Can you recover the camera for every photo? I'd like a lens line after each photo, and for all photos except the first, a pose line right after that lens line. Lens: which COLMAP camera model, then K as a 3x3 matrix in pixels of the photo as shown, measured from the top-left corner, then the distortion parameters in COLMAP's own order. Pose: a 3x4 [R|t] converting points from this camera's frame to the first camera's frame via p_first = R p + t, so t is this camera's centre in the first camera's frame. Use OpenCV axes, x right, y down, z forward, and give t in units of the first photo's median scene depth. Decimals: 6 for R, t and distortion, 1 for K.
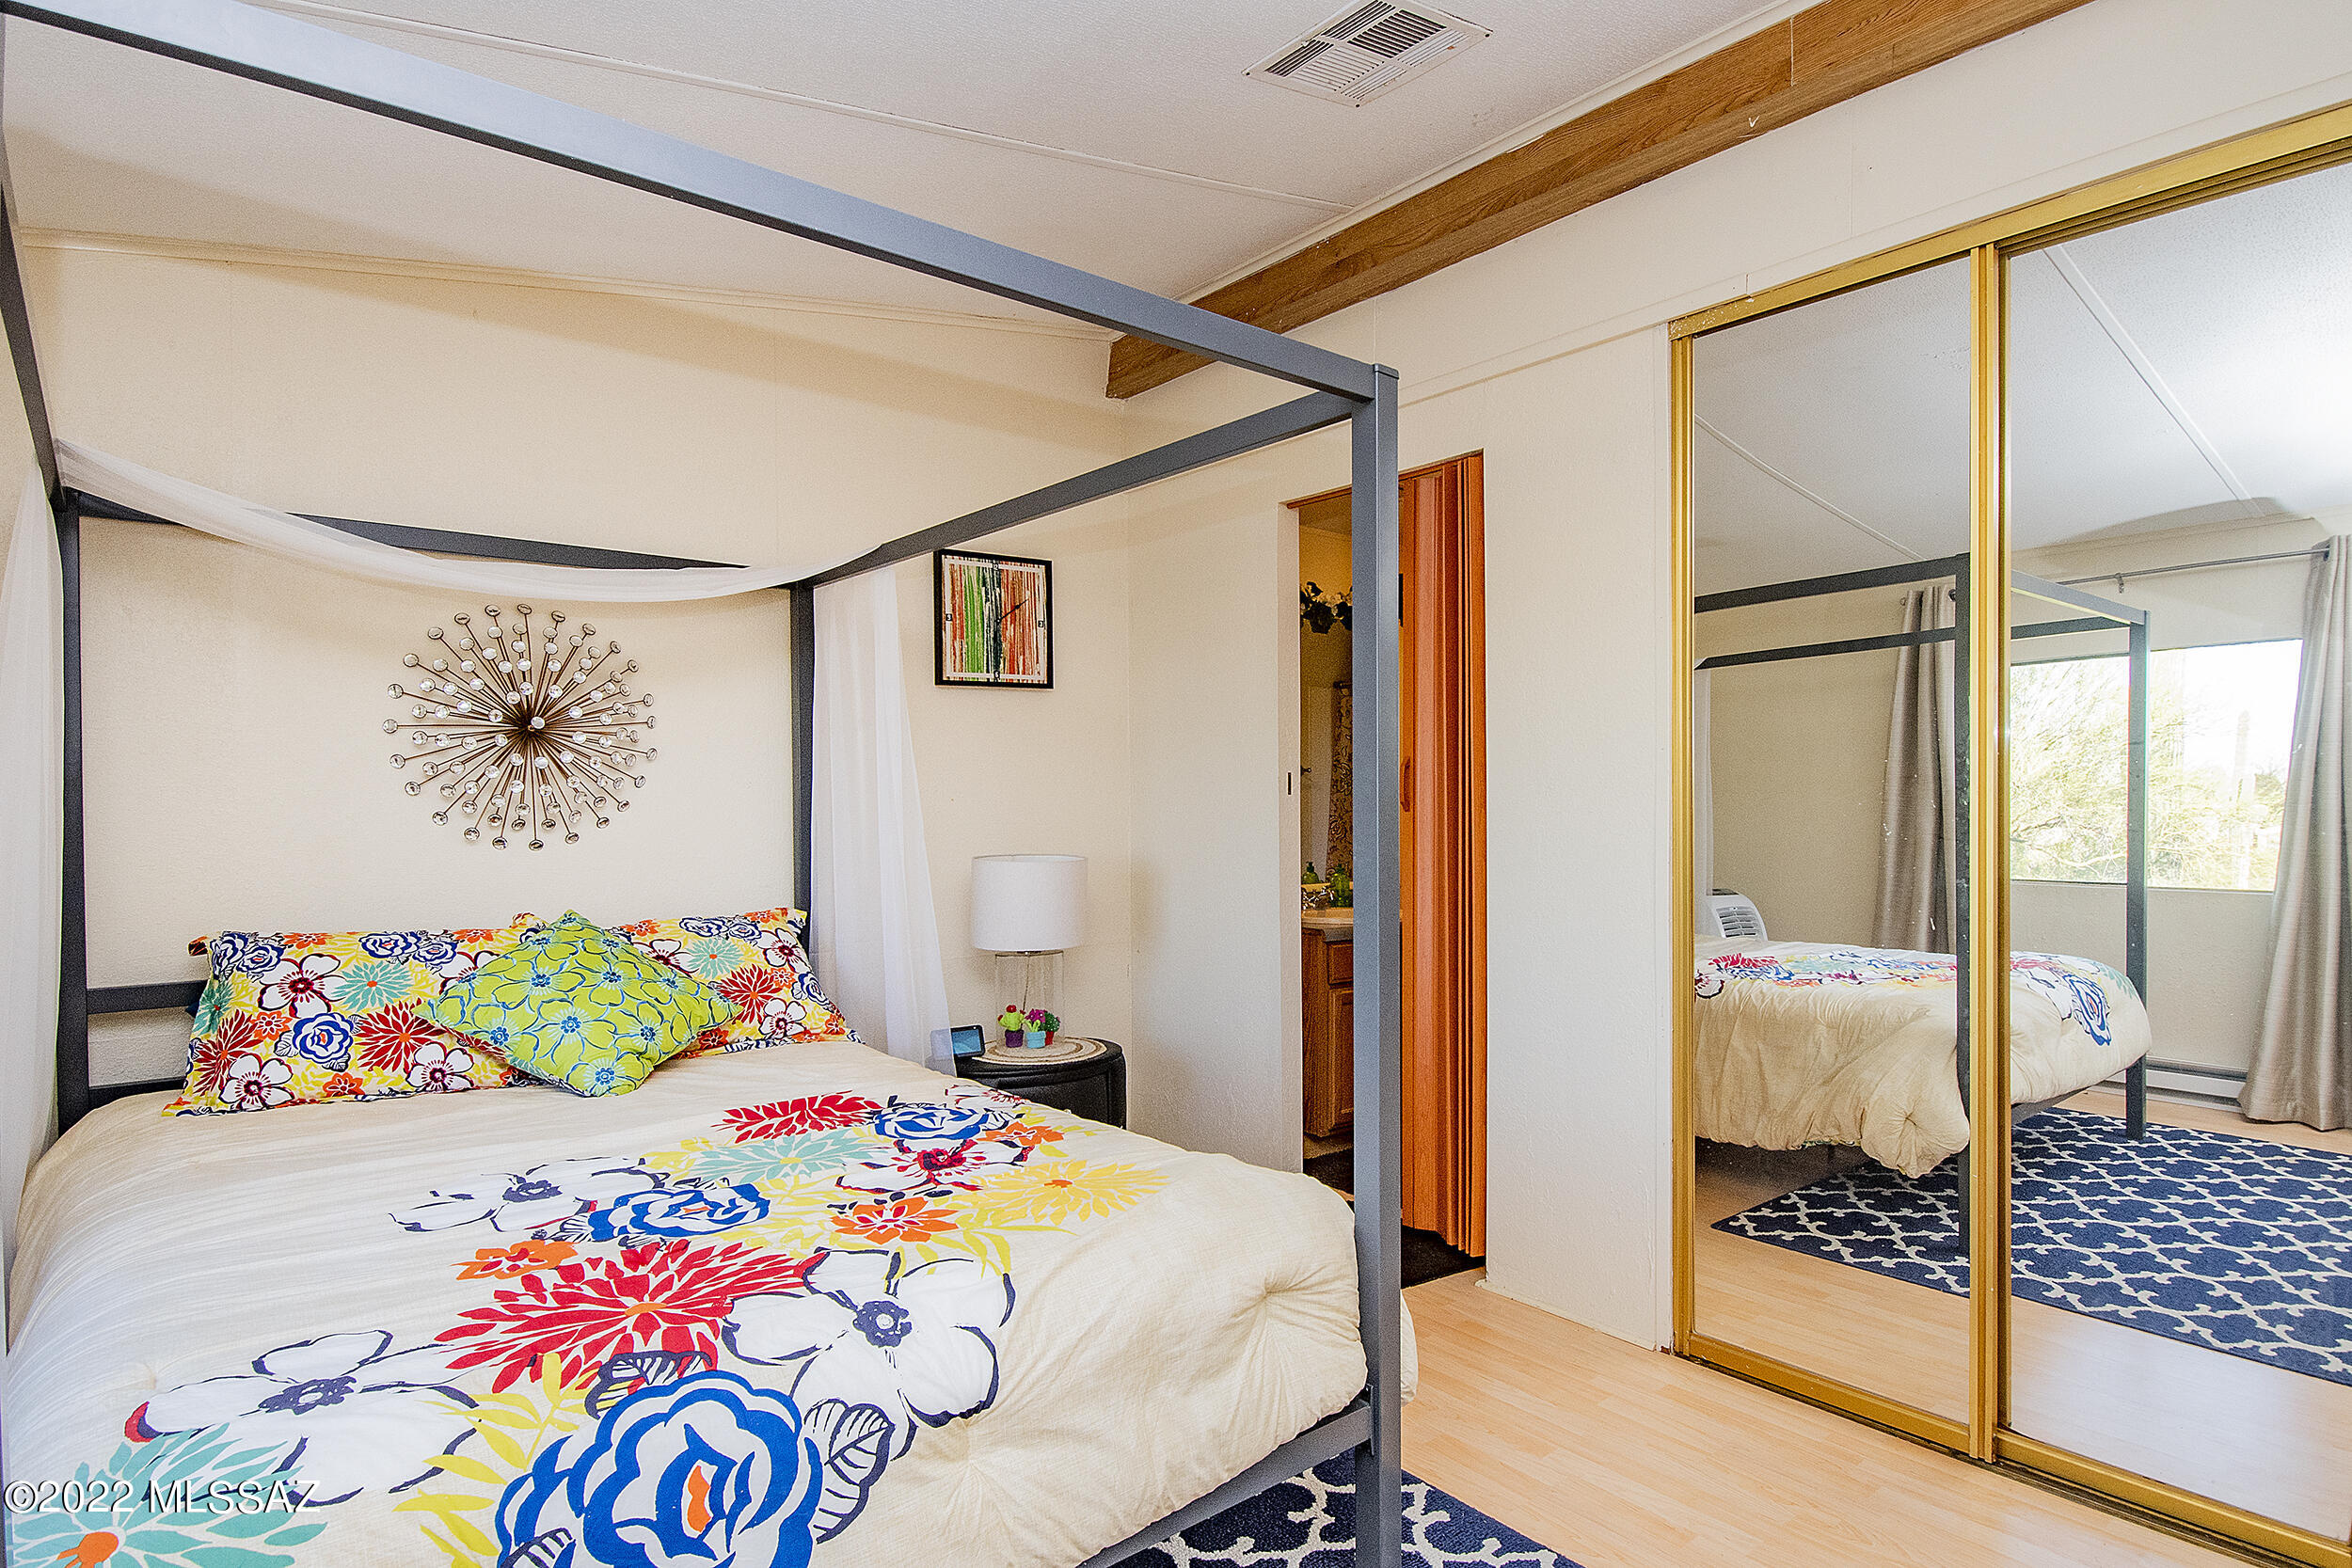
lens RADIAL K [[1262.2, 0, 1188.8], [0, 1262.2, 792.6], [0, 0, 1]] dist [0.003548, -0.005790]
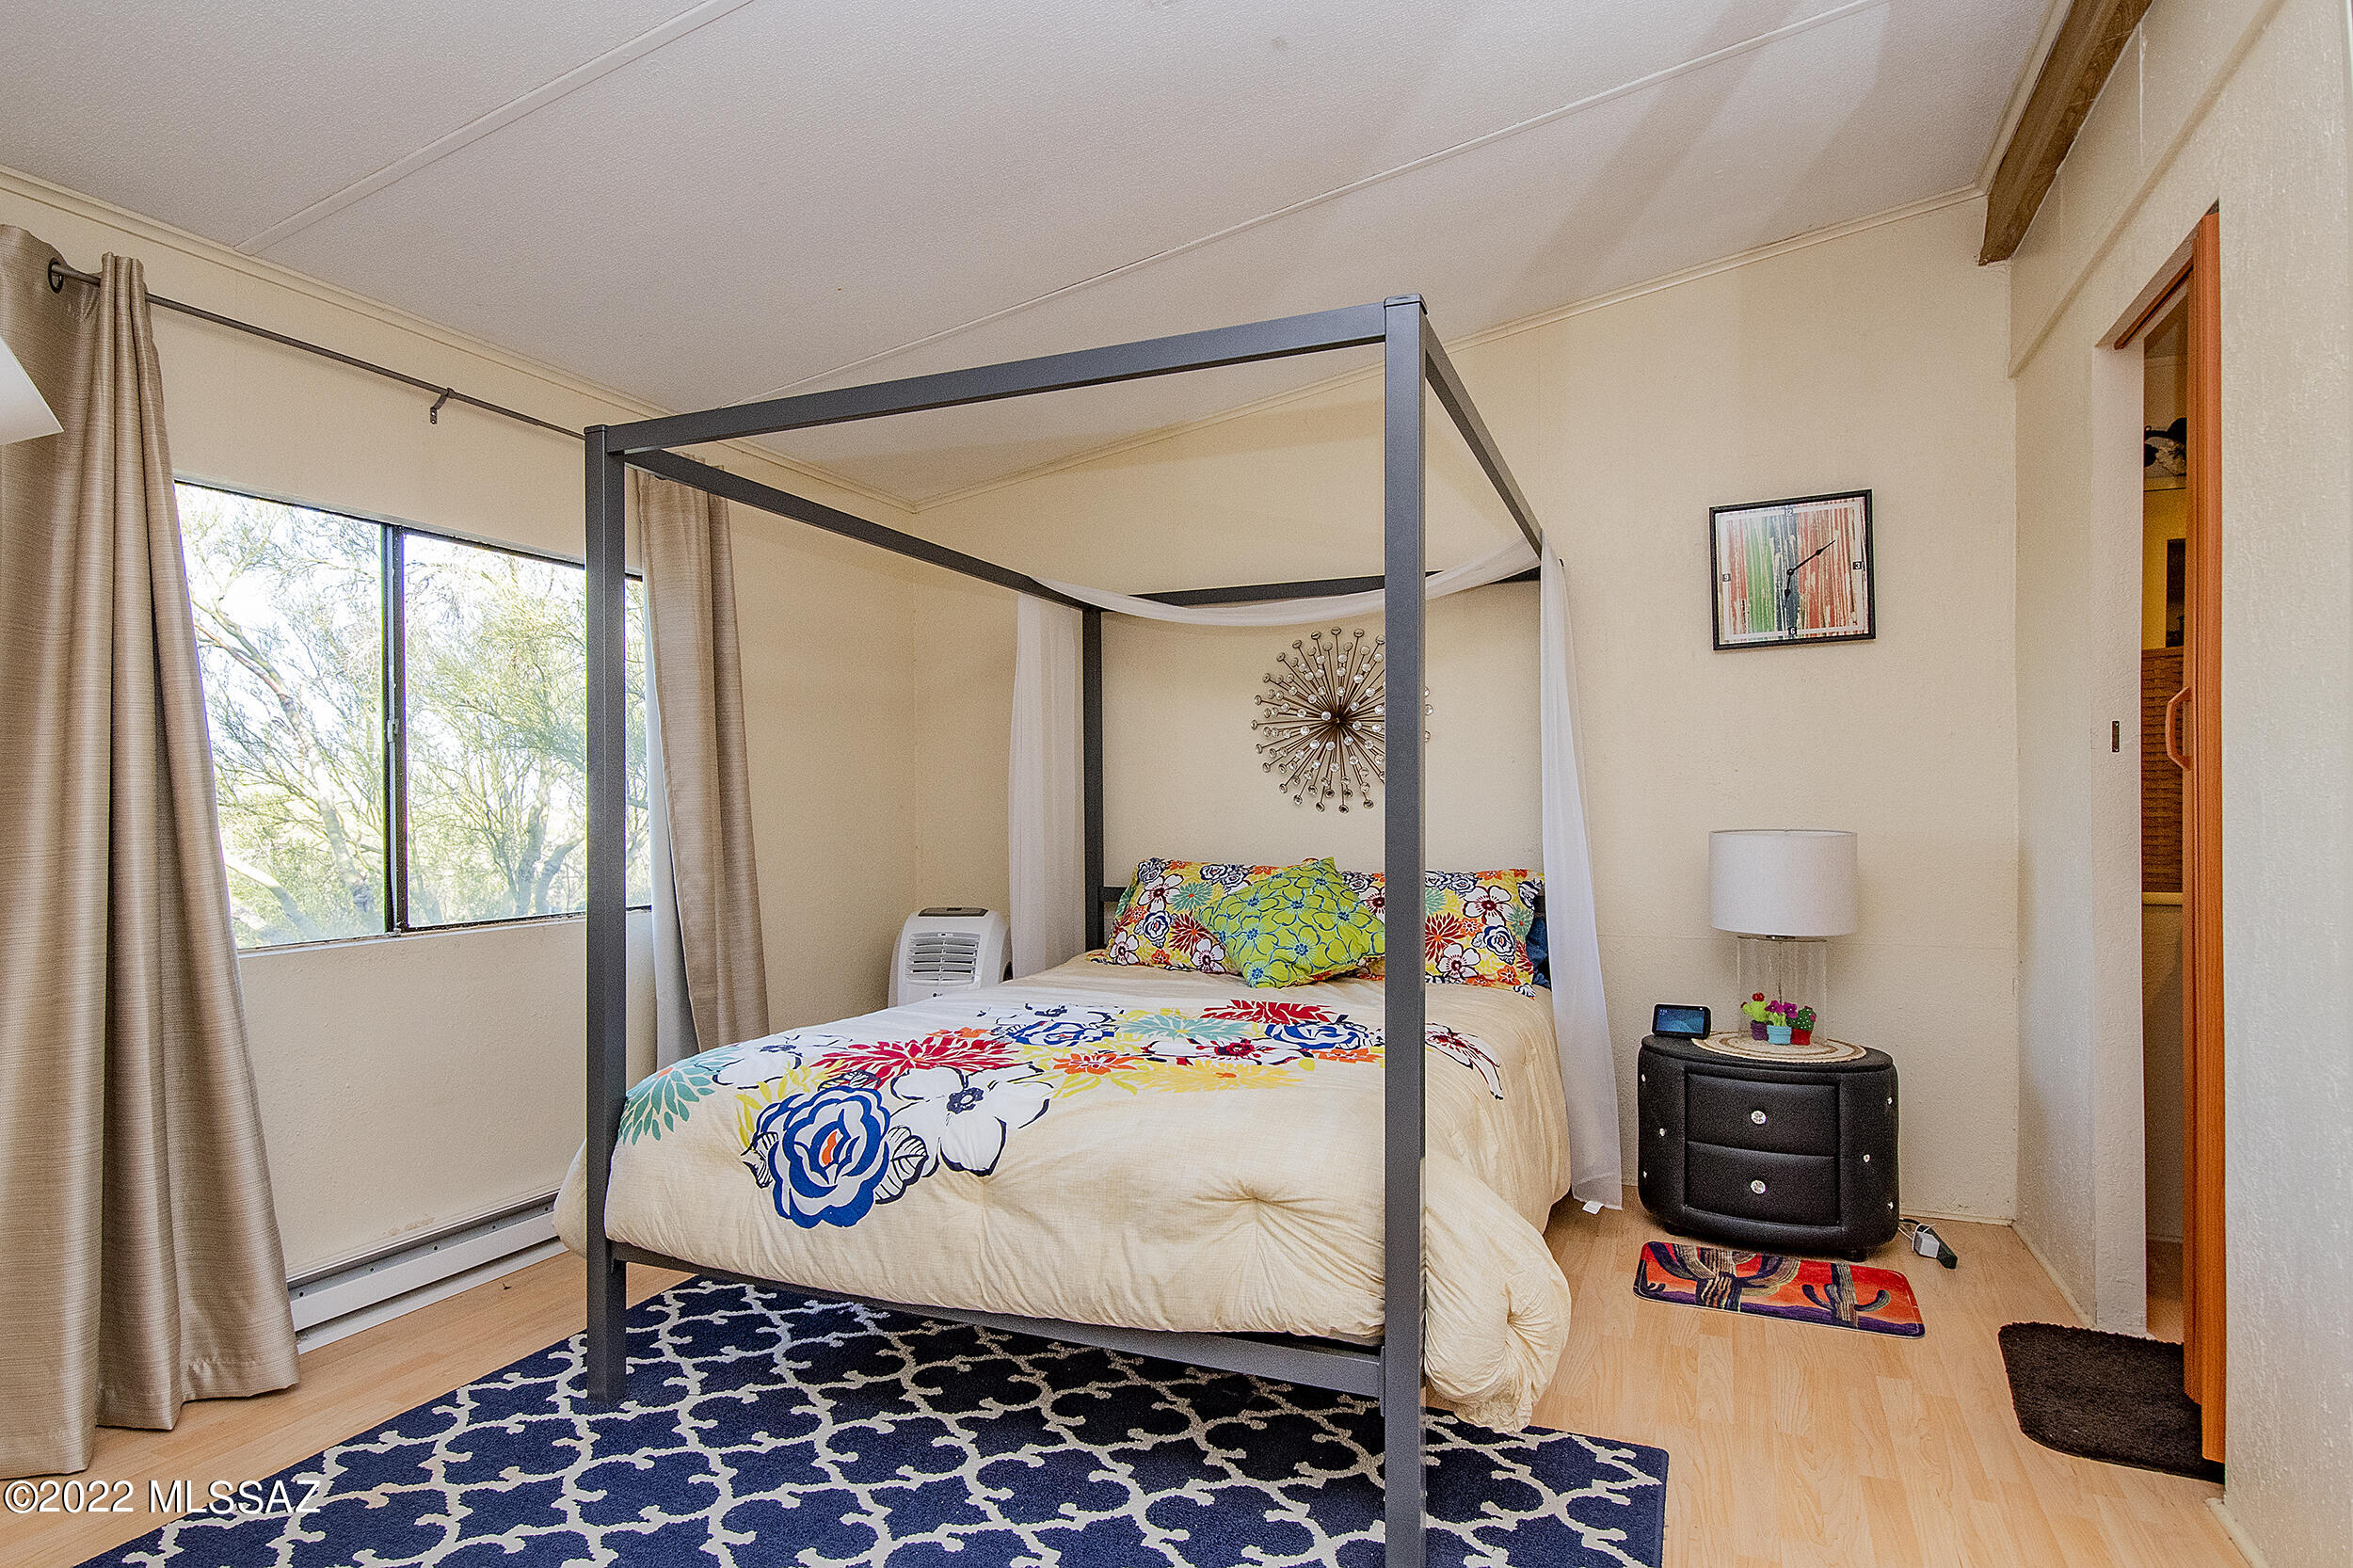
lens RADIAL K [[1262.9, 0, 1191.2], [0, 1262.9, 795.4], [0, 0, 1]] dist [0.003548, -0.005790]
pose [[0.459011, -0.004029, -0.888421, 0.611341], [0.008073, 0.999967, -0.000364, 0.028148], [0.888394, -0.007005, 0.459029, 0.271794]]
